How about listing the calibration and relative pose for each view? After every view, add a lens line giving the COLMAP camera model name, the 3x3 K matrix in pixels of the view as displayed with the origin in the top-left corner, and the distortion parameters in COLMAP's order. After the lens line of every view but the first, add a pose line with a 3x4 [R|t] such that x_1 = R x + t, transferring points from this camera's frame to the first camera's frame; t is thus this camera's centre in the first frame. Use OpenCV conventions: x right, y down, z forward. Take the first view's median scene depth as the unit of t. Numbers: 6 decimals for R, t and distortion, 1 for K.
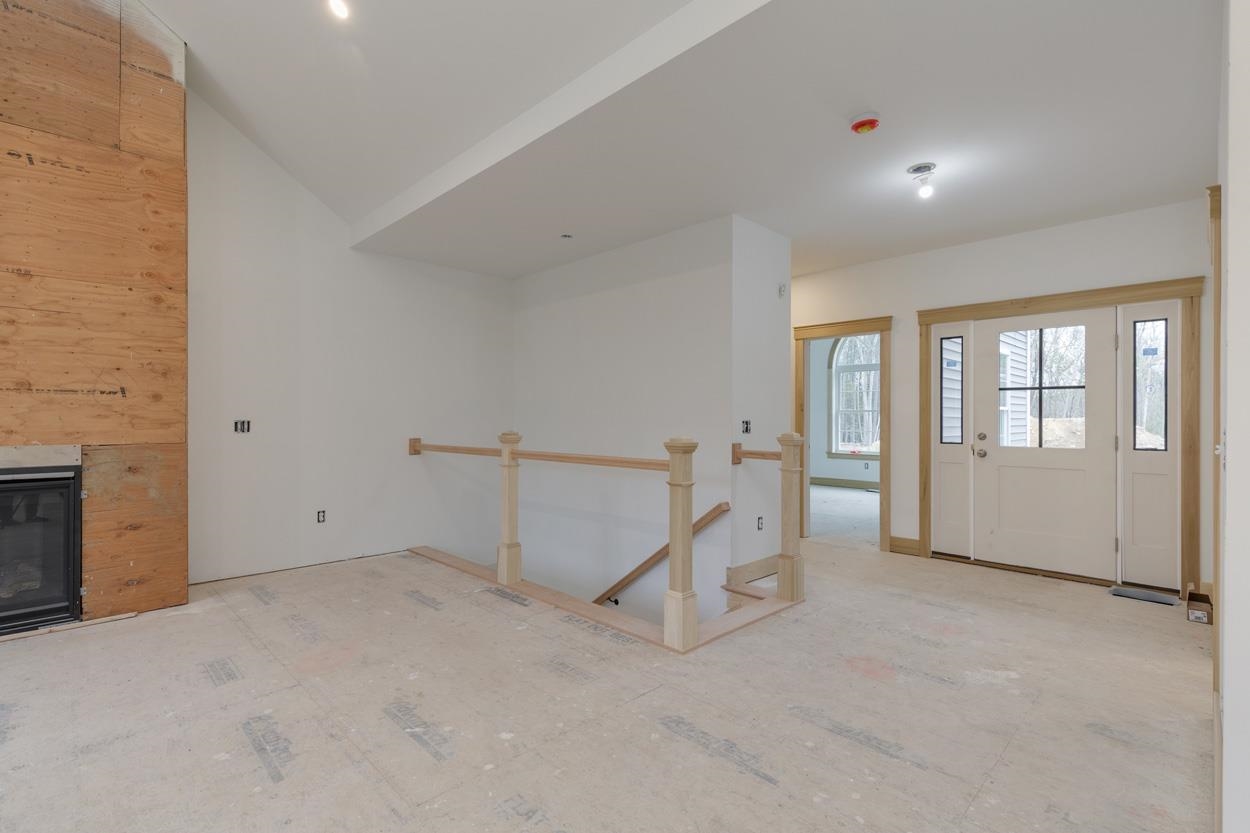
lens RADIAL K [[554.6, 0, 627.9], [0, 554.6, 418.1], [0, 0, 1]] dist [0.009063, -0.000173]
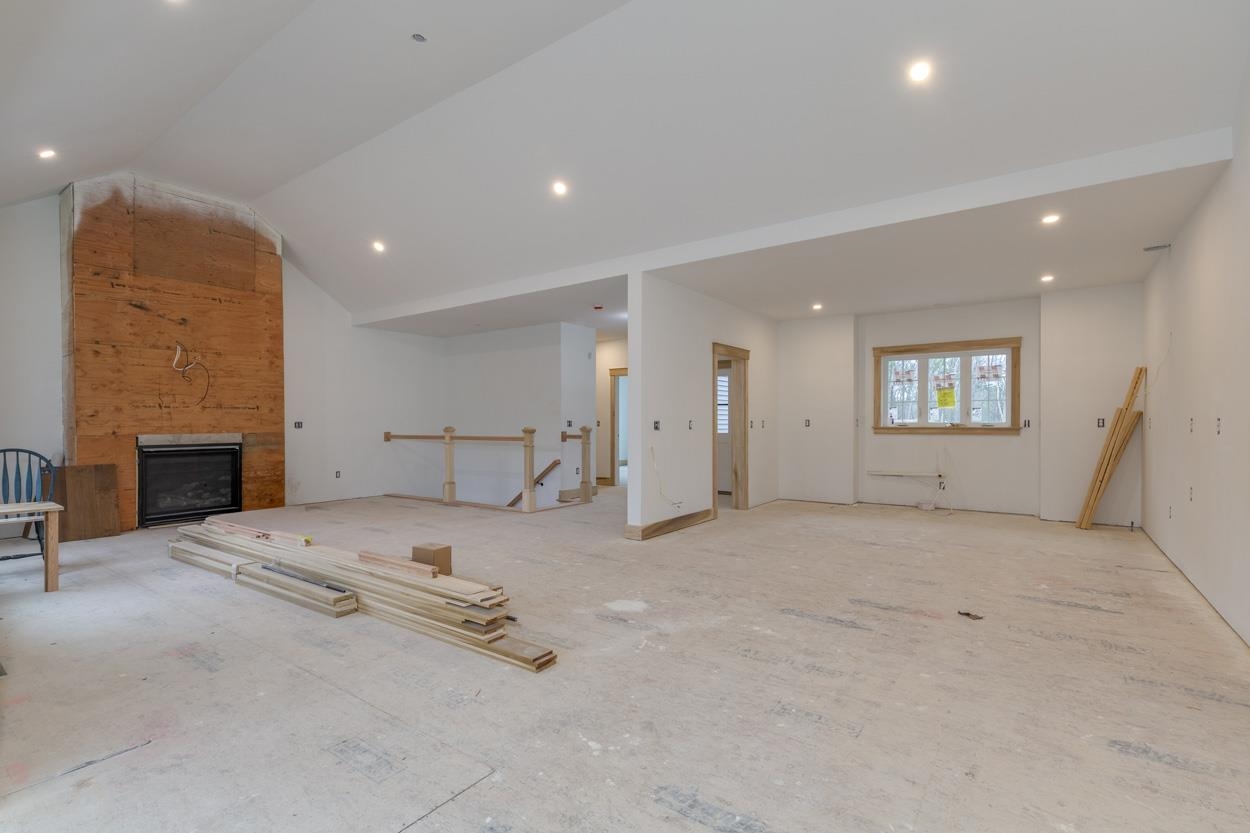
lens RADIAL K [[554.6, 0, 651.8], [0, 554.6, 423.8], [0, 0, 1]] dist [0.009063, -0.000173]
pose [[0.977753, -0.005790, 0.209679, 0.093930], [0.004674, 0.999972, 0.005821, 0.006738], [-0.209707, -0.004711, 0.977753, -1.272403]]
